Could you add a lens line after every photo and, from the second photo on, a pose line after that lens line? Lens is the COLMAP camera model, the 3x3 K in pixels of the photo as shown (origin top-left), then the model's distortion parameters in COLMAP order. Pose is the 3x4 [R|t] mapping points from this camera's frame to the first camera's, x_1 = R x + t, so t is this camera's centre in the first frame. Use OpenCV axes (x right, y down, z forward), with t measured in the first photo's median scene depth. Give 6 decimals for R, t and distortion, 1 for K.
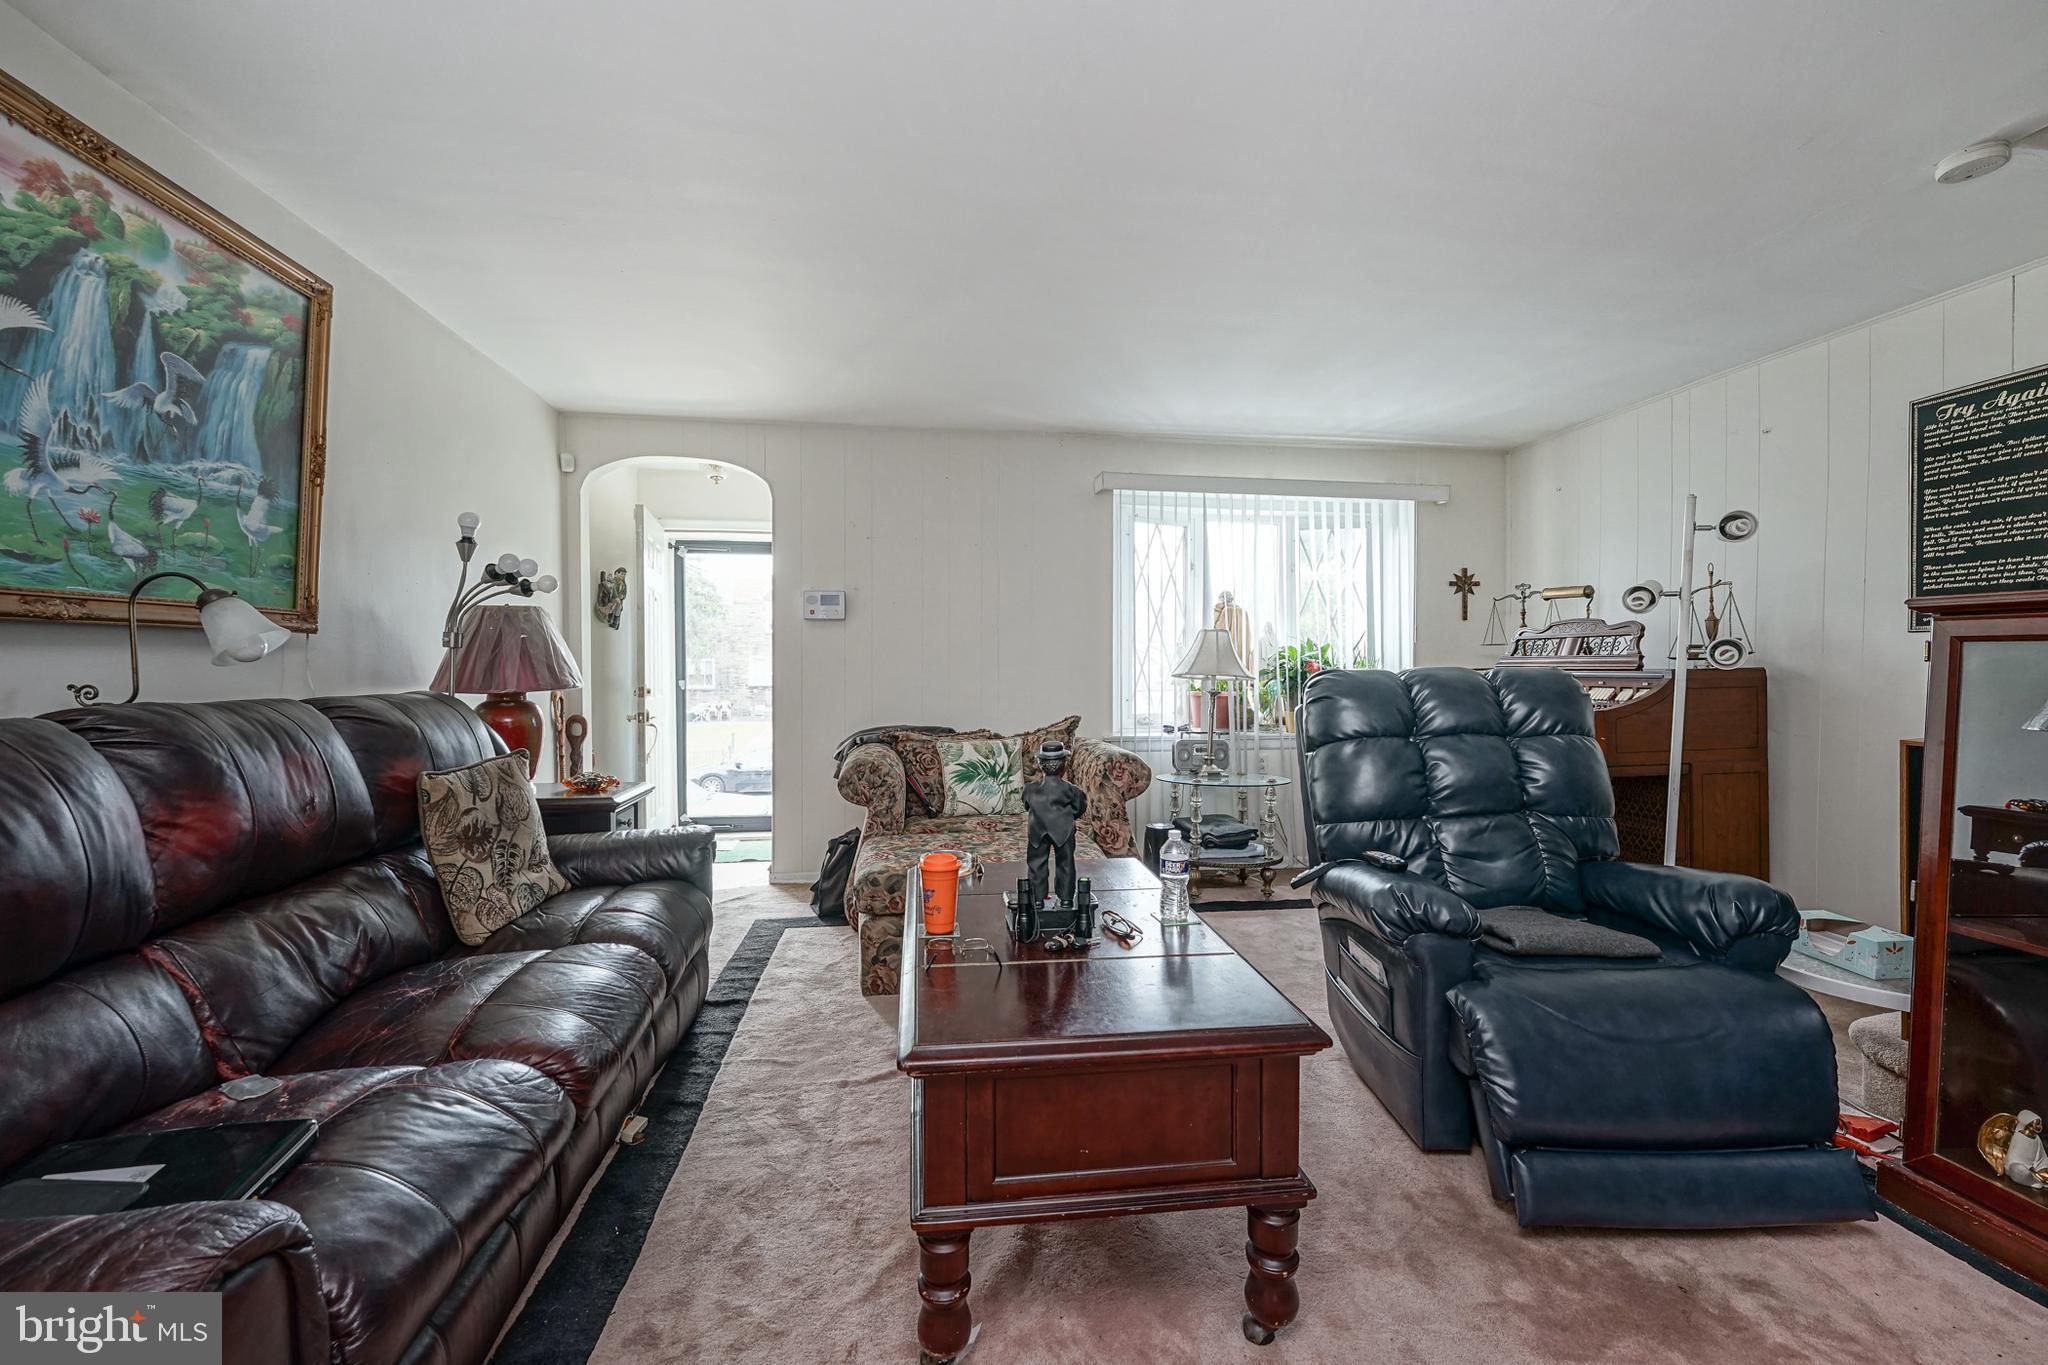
lens RADIAL K [[879.4, 0, 1018.6], [0, 879.4, 657.1], [0, 0, 1]] dist [-0.002892, 0.000078]
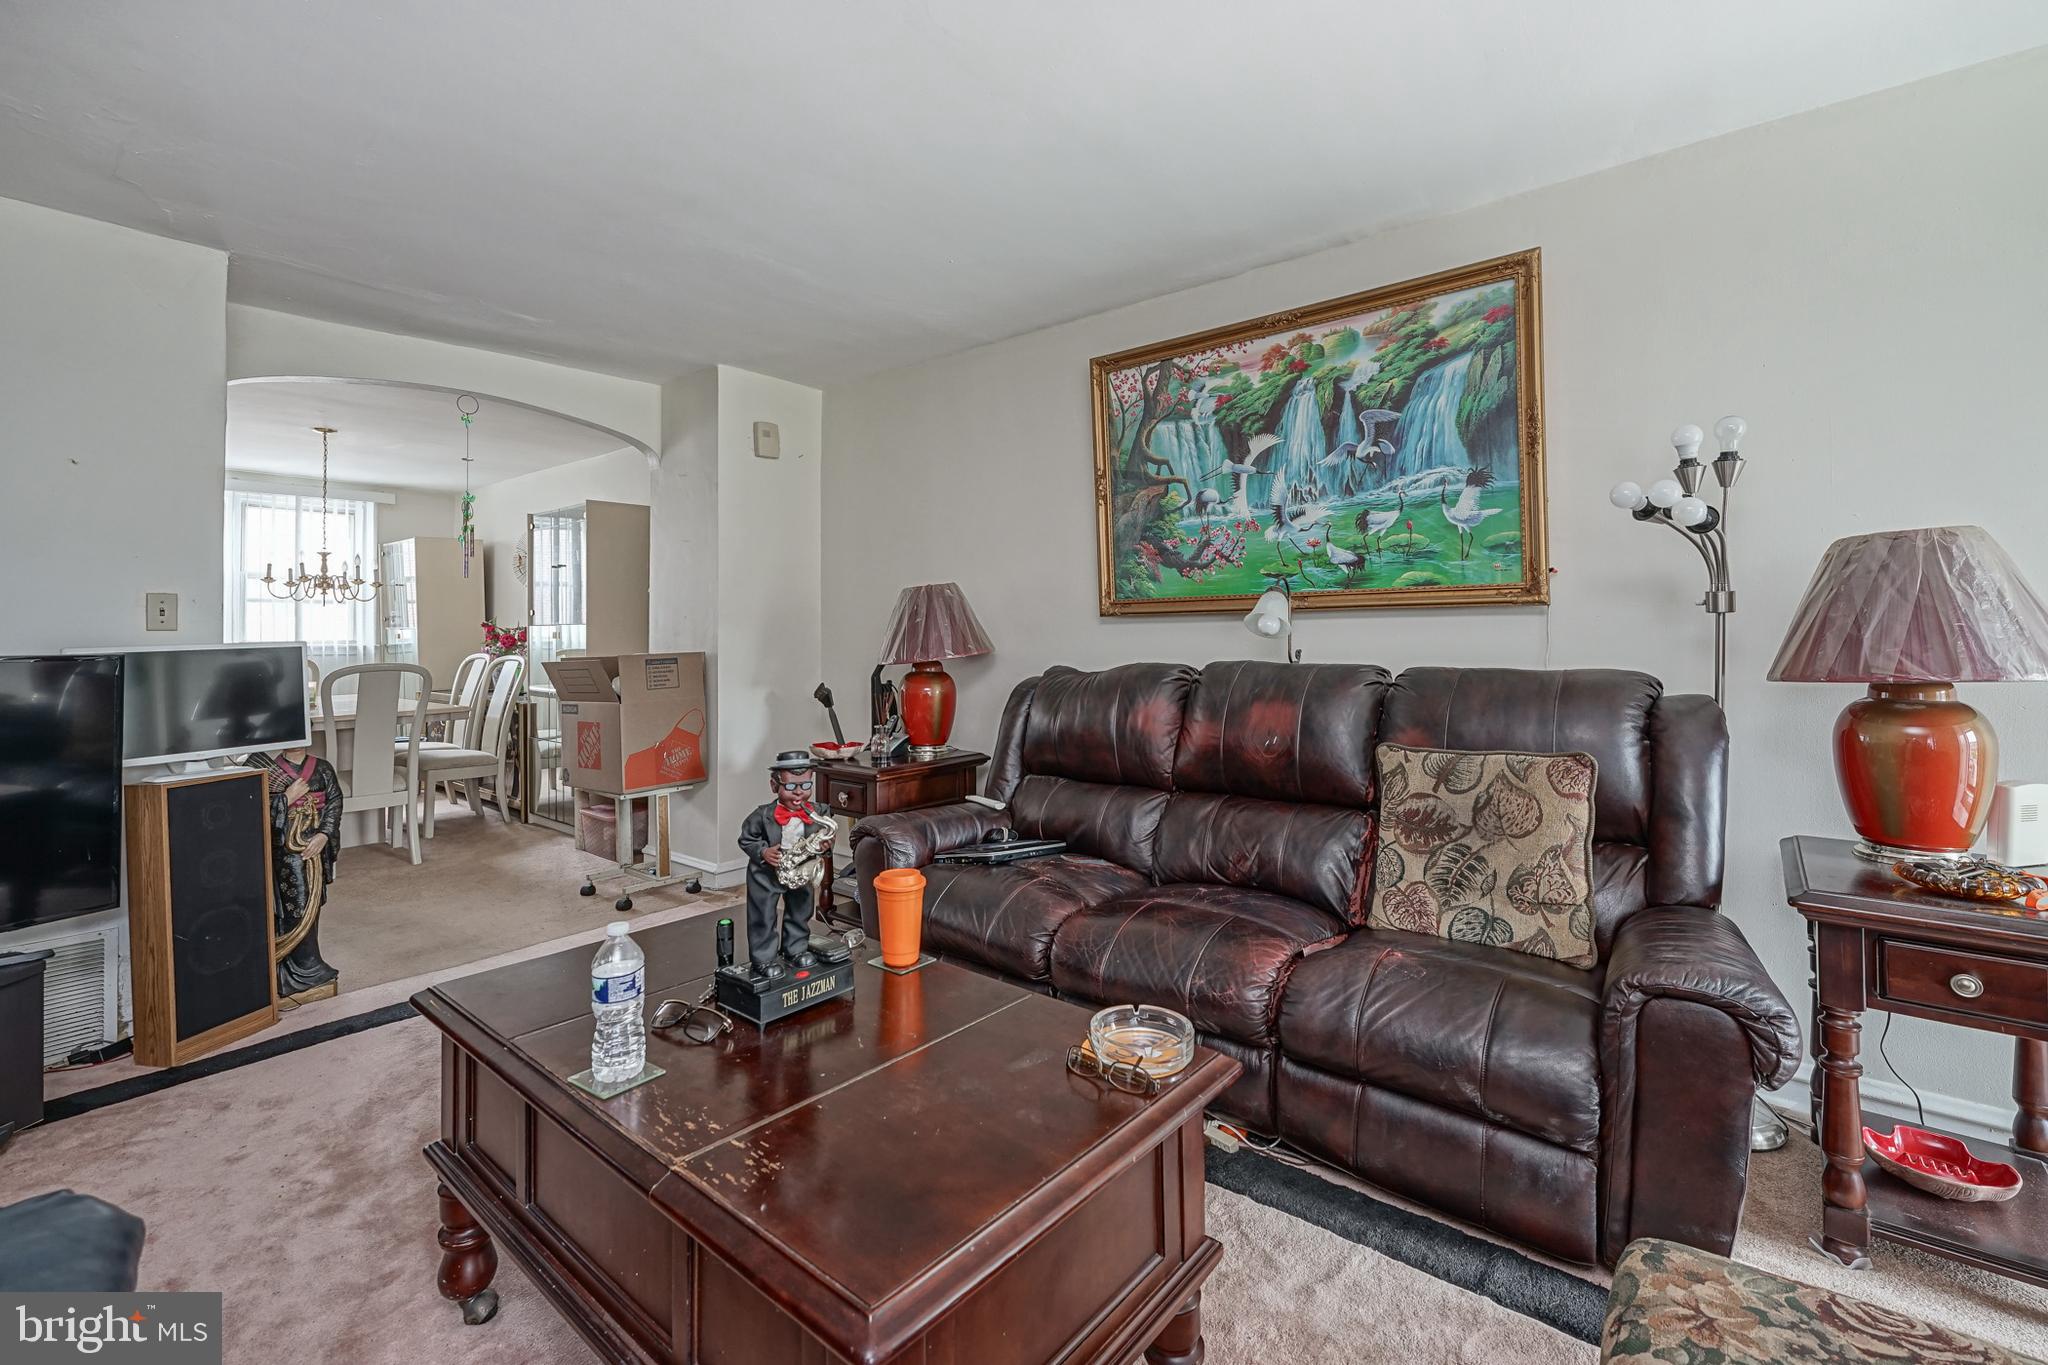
lens RADIAL K [[879.4, 0, 1018.6], [0, 879.4, 657.1], [0, 0, 1]] dist [-0.002892, 0.000078]
pose [[-0.757416, 0.010277, -0.652852, 0.357475], [-0.000666, 0.999863, 0.016513, 0.018556], [0.652933, 0.012942, -0.757305, 1.704670]]
